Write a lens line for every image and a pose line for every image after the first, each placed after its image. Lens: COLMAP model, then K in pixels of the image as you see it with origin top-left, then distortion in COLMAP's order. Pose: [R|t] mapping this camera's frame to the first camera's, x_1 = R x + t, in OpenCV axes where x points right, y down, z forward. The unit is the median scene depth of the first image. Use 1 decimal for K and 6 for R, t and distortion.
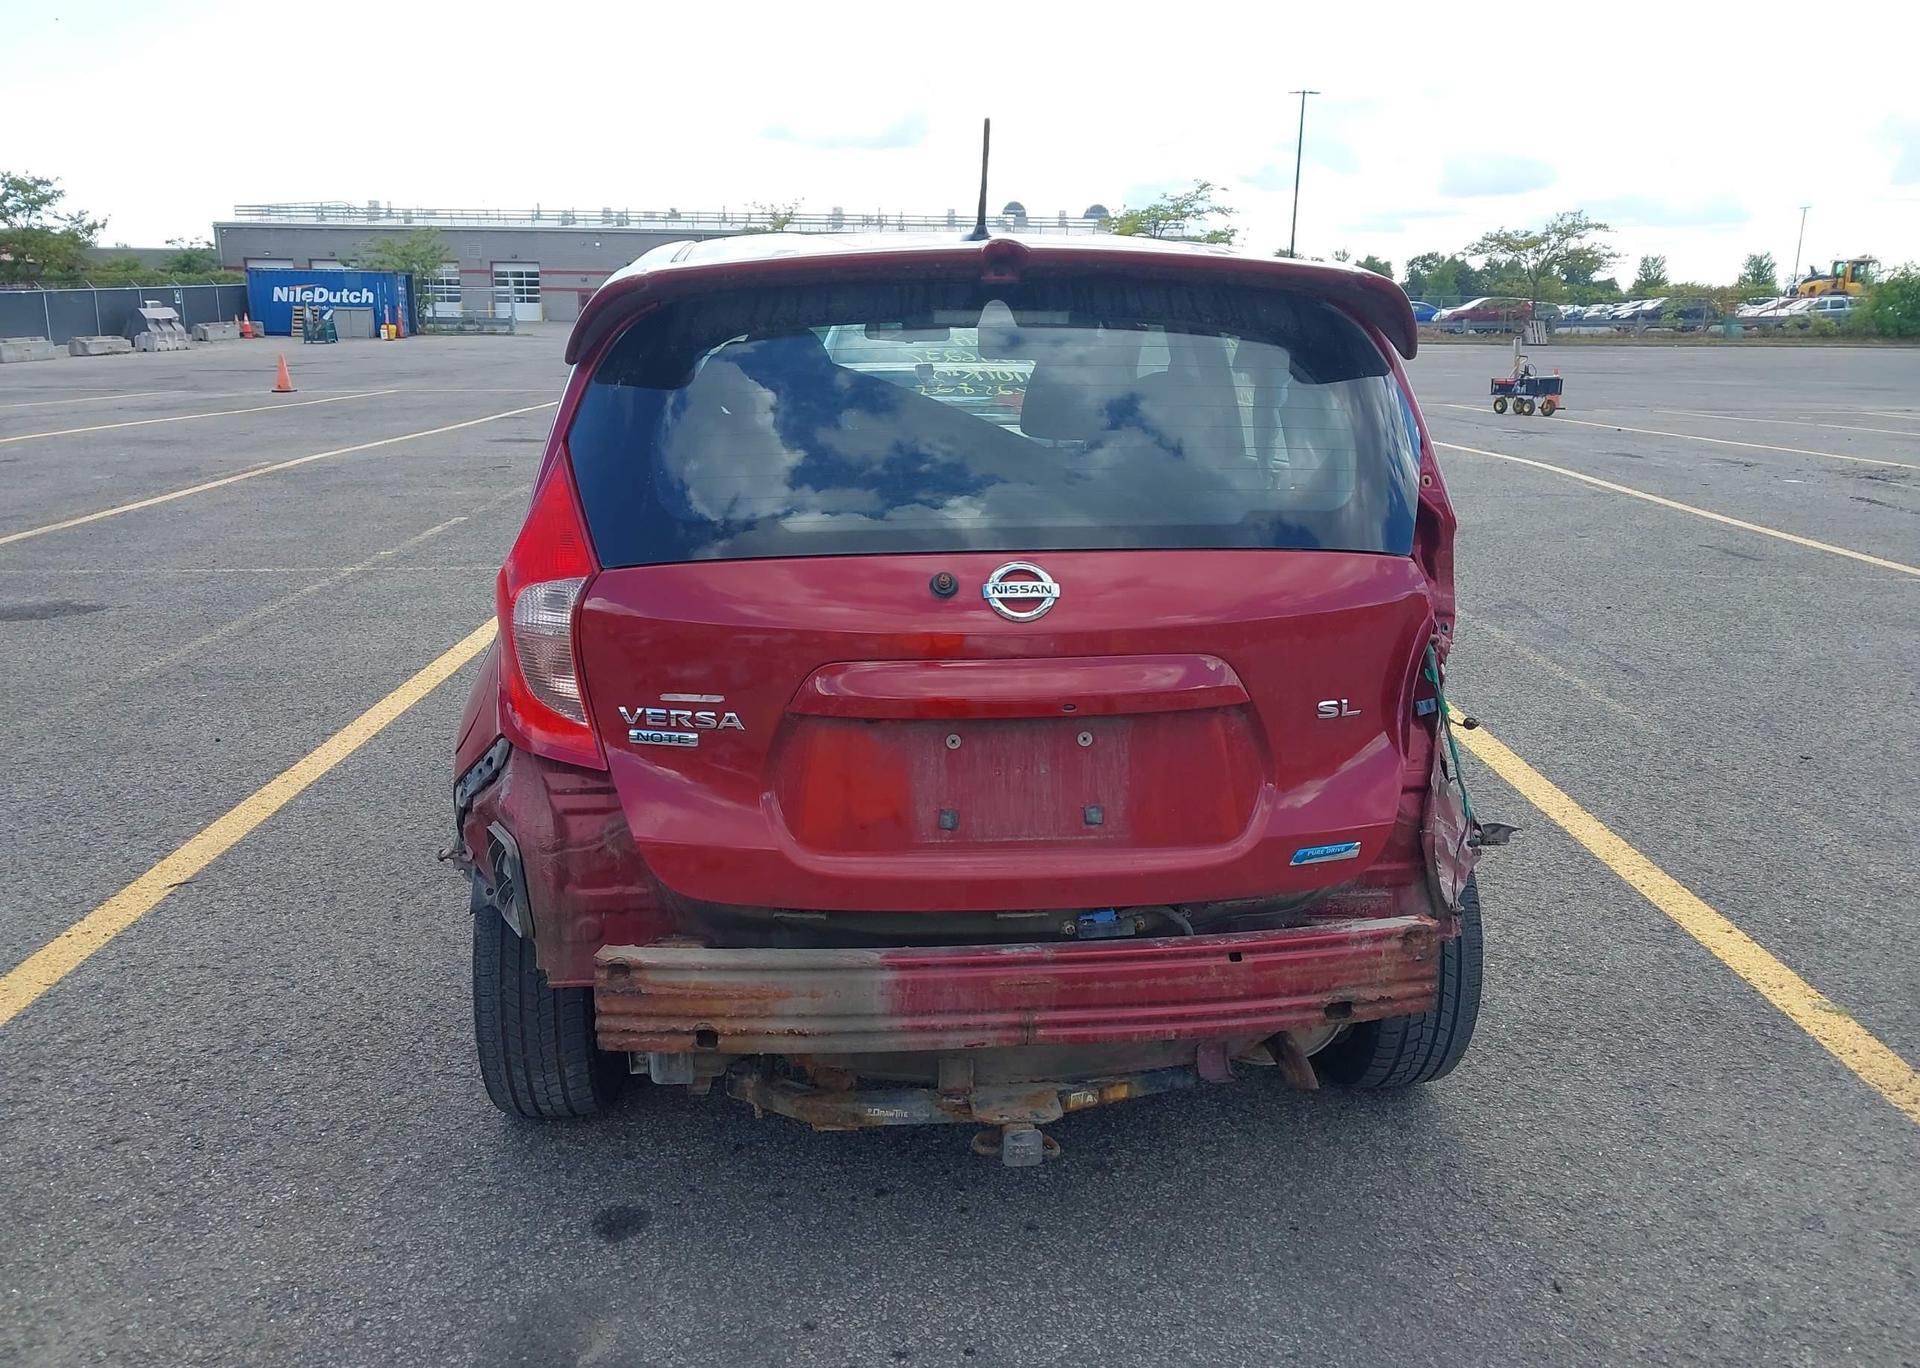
lens RADIAL K [[1541.8, 0, 924.7], [0, 1541.8, 666.8], [0, 0, 1]] dist [0.017728, -0.016302]
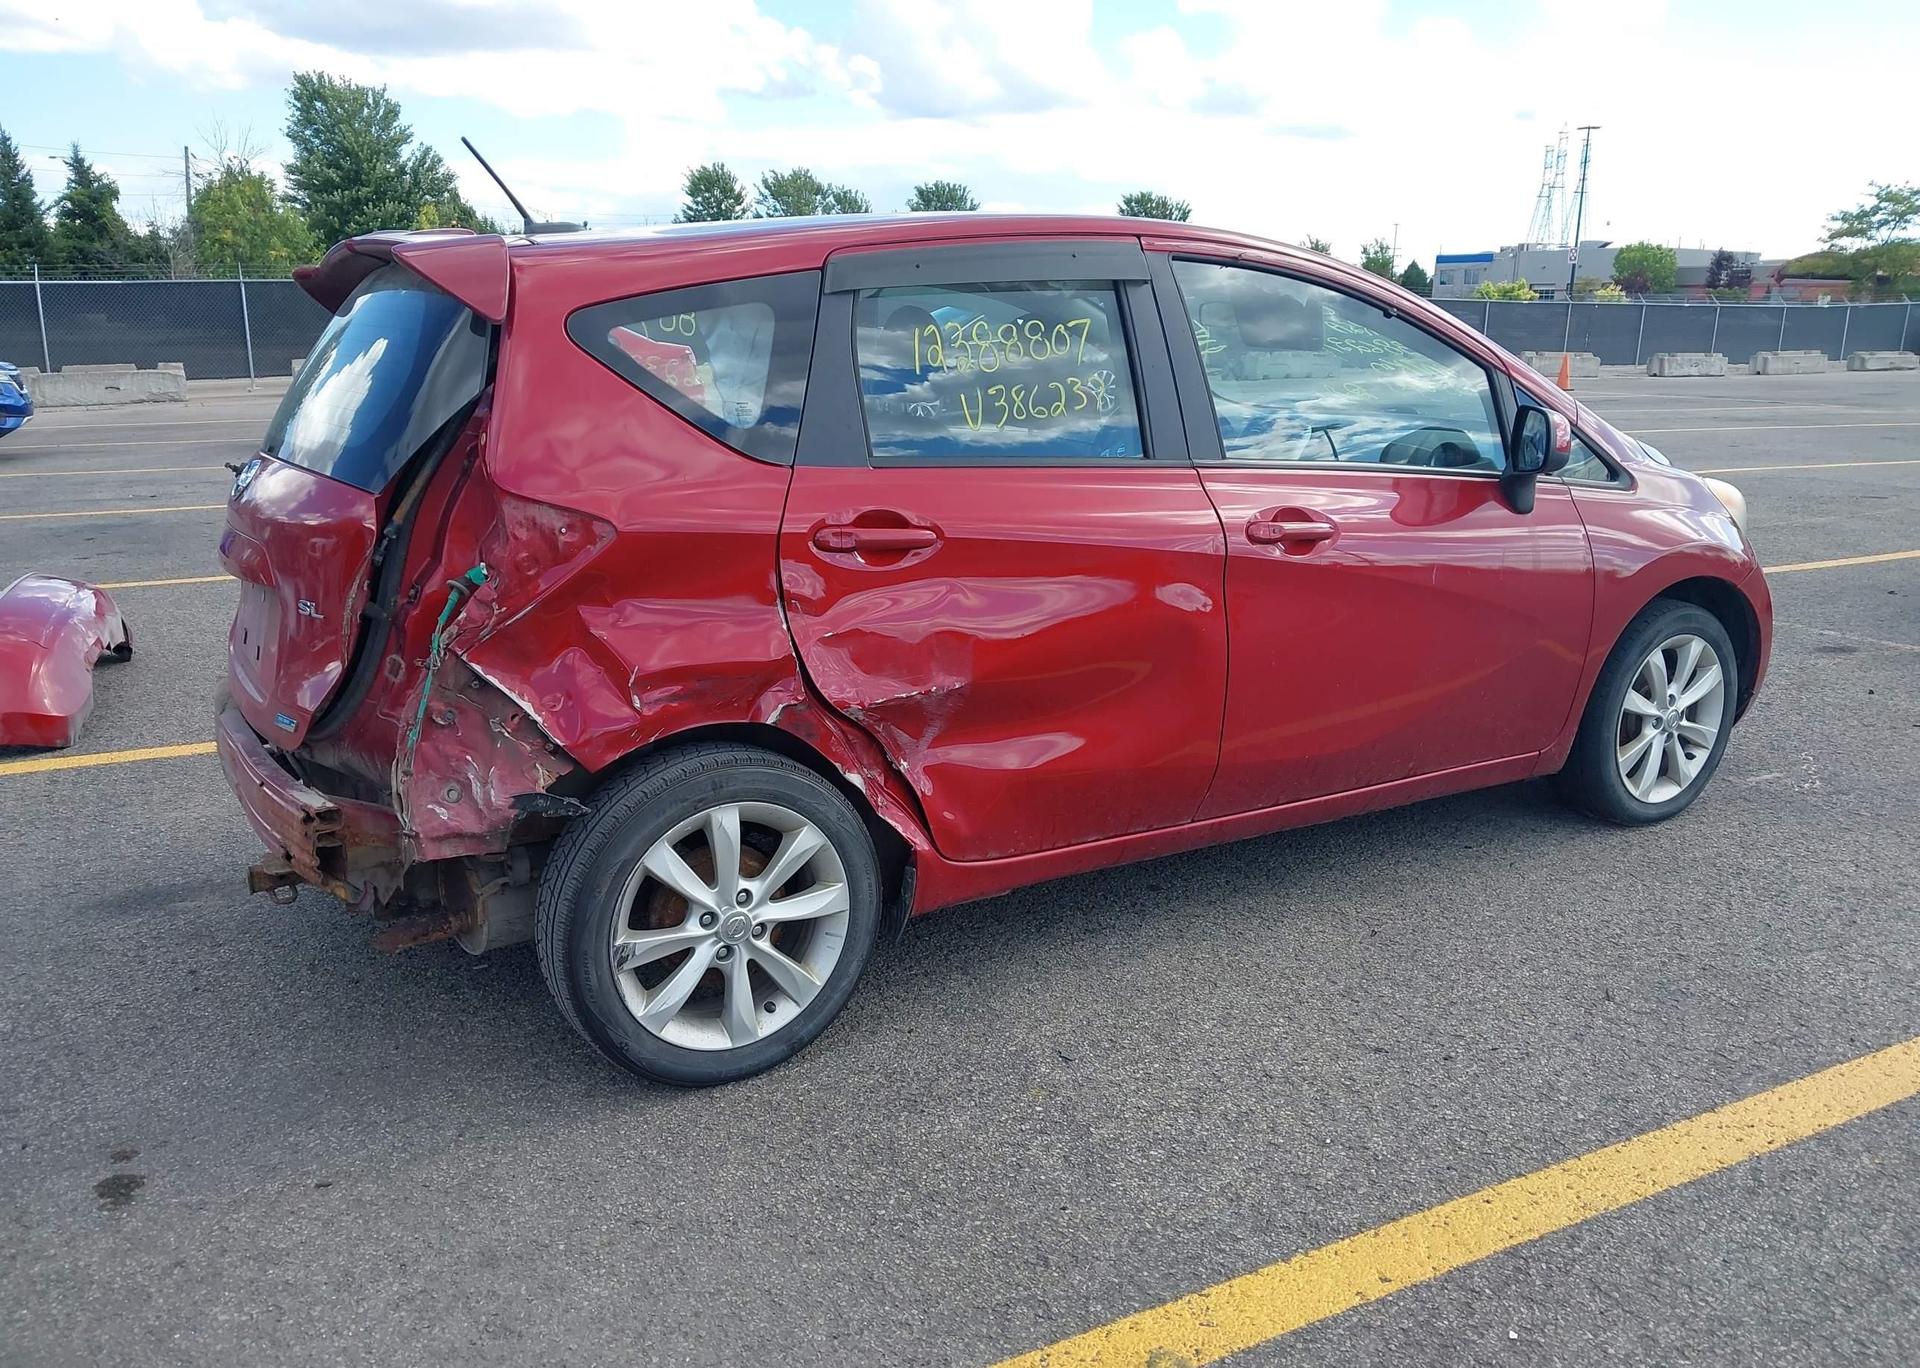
lens RADIAL K [[1541.8, 0, 940.7], [0, 1541.8, 683.7], [0, 0, 1]] dist [0.017728, -0.016302]
pose [[0.456997, 0.201709, -0.866295, 0.061731], [-0.201697, 0.972077, 0.119937, -0.006545], [0.866298, 0.119918, 0.484920, 0.034552]]
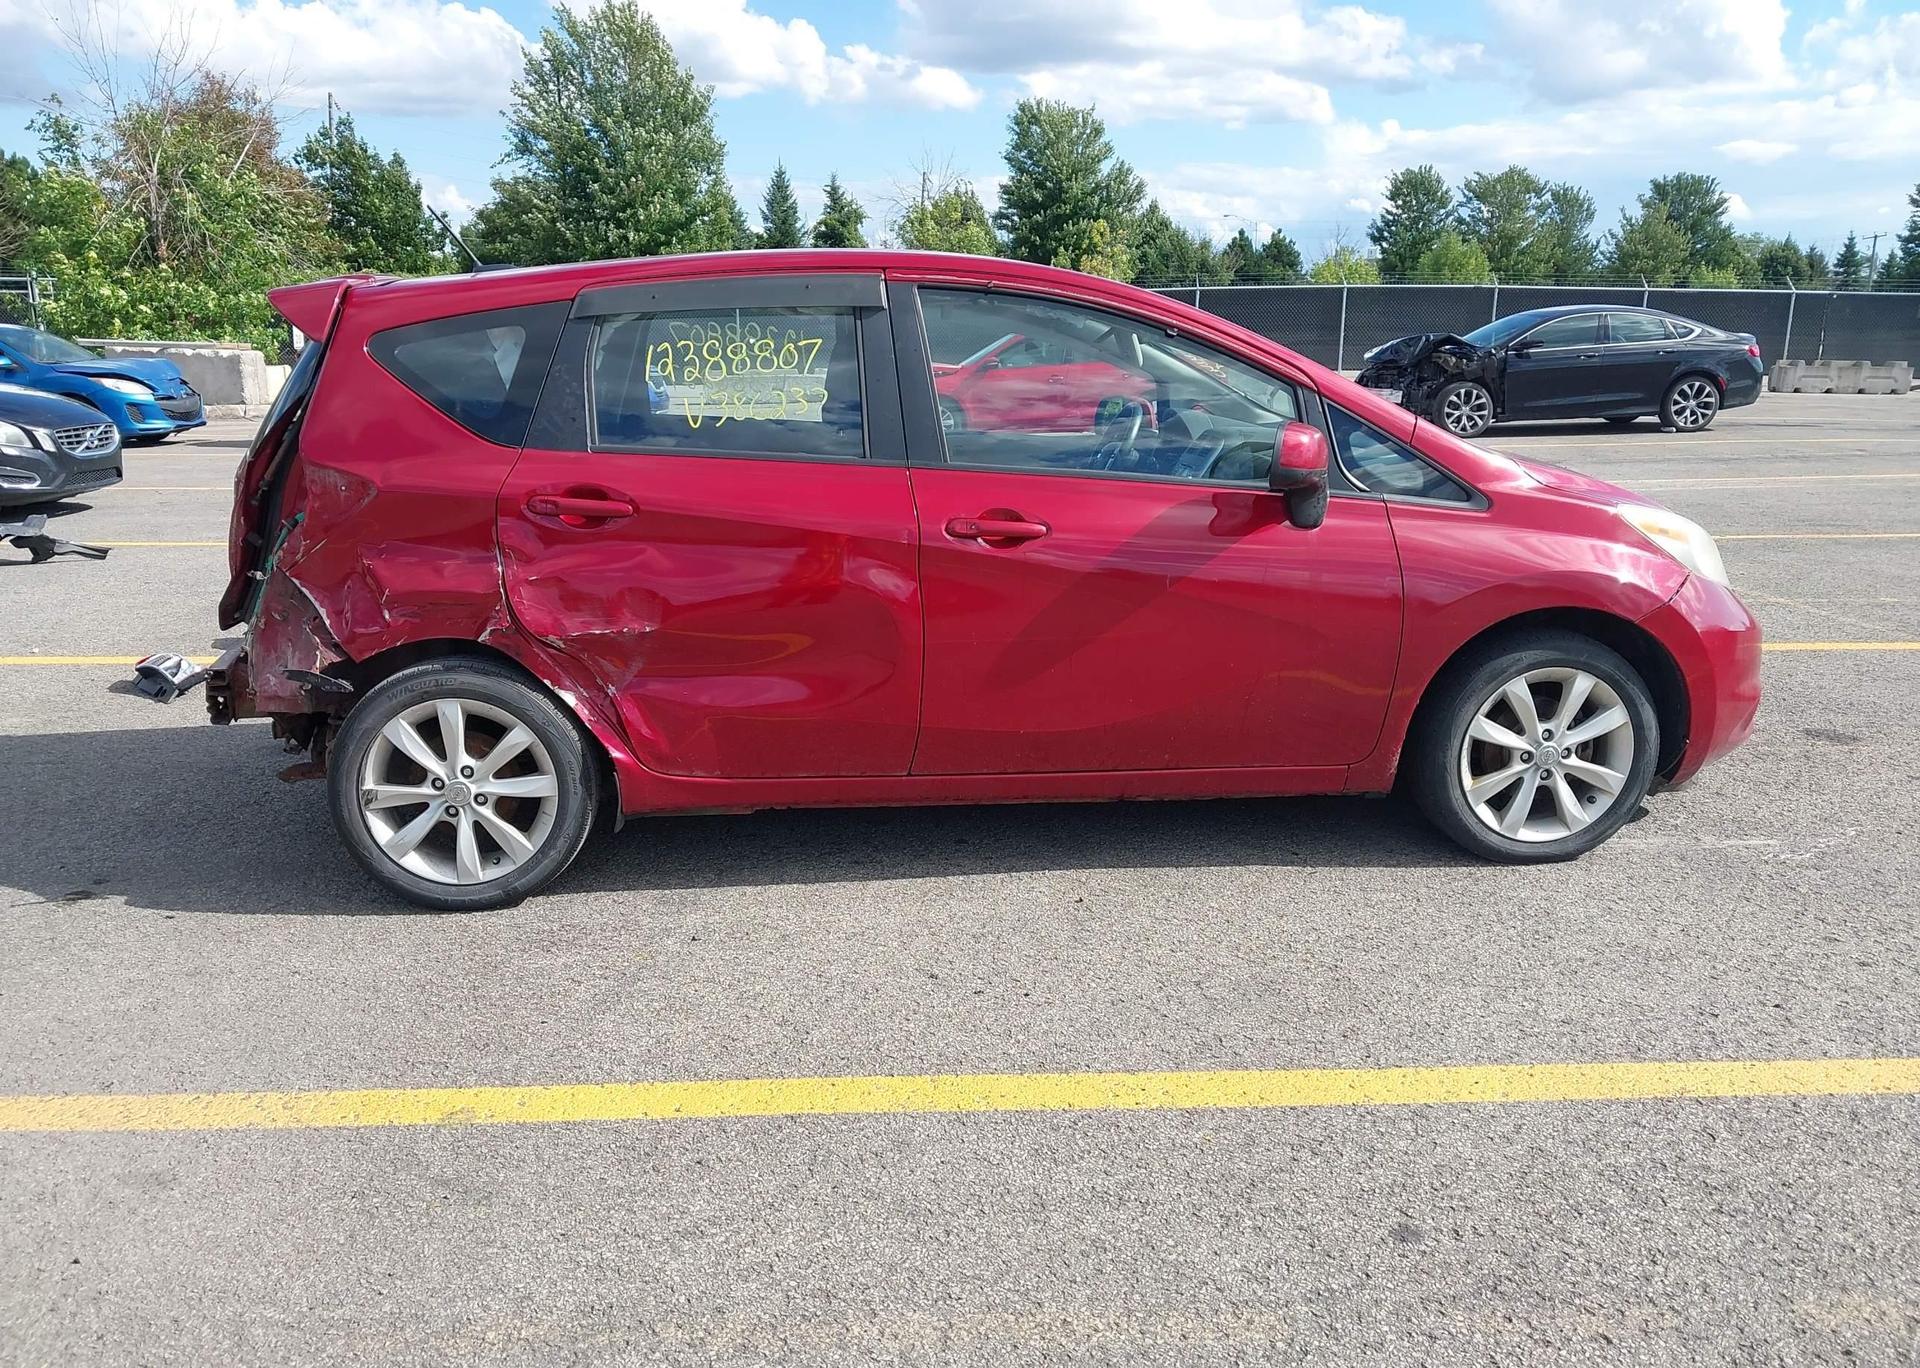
lens RADIAL K [[1541.8, 0, 938.5], [0, 1541.8, 686.2], [0, 0, 1]] dist [0.017728, -0.016302]
pose [[0.030863, 0.225045, -0.973860, 0.082996], [-0.228744, 0.950056, 0.212295, -0.015393], [0.972997, 0.216213, 0.080799, 0.069829]]
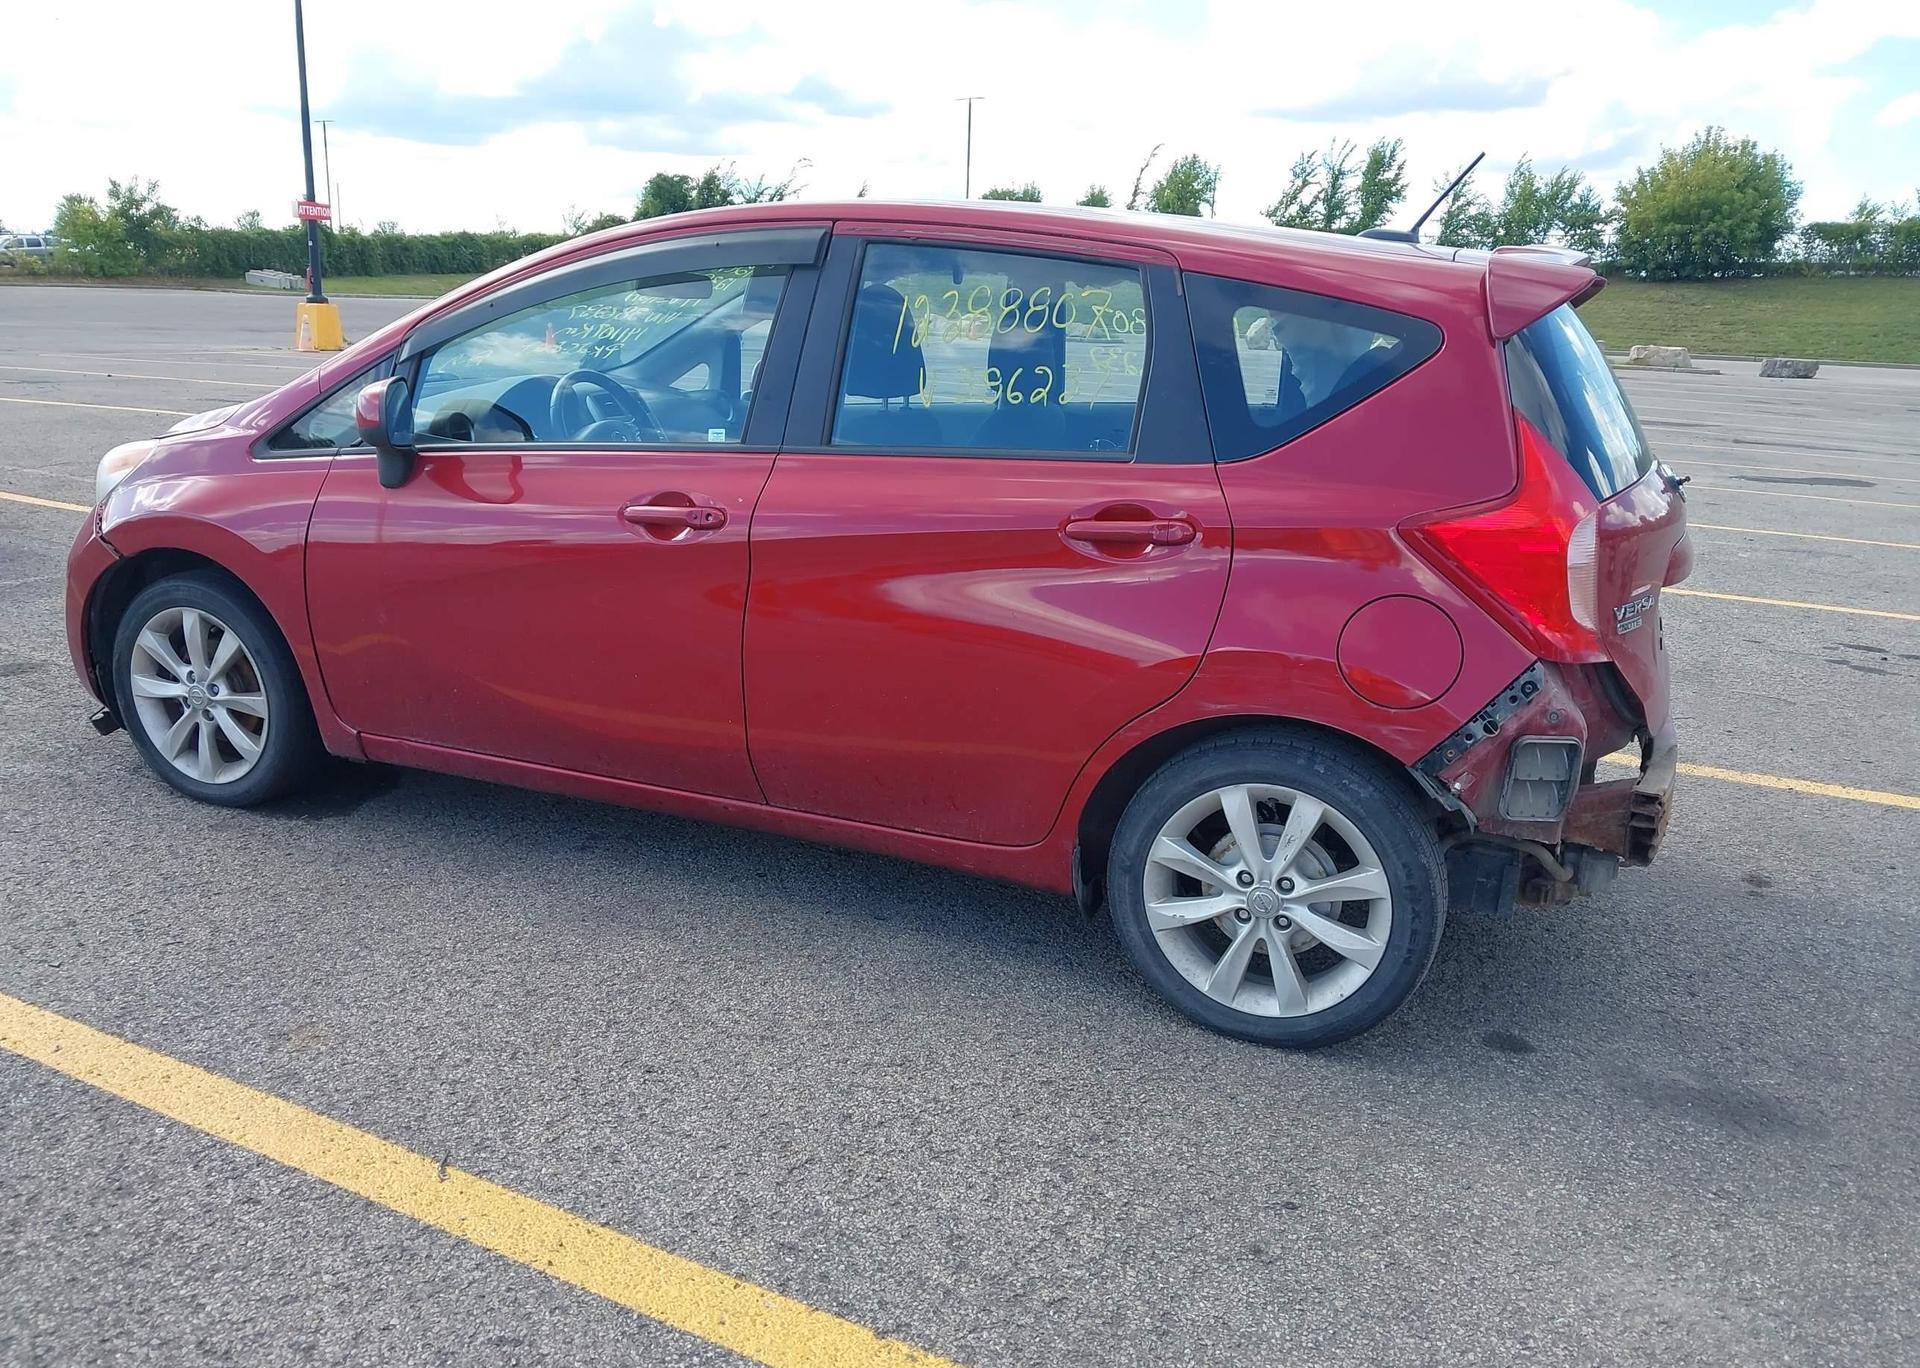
lens RADIAL K [[1541.8, 0, 933.0], [0, 1541.8, 697.3], [0, 0, 1]] dist [0.017728, -0.016302]
pose [[0.467692, -0.217674, 0.856669, -0.065792], [0.168962, 0.973346, 0.155077, -0.008226], [-0.867592, 0.072216, 0.492005, 0.036534]]
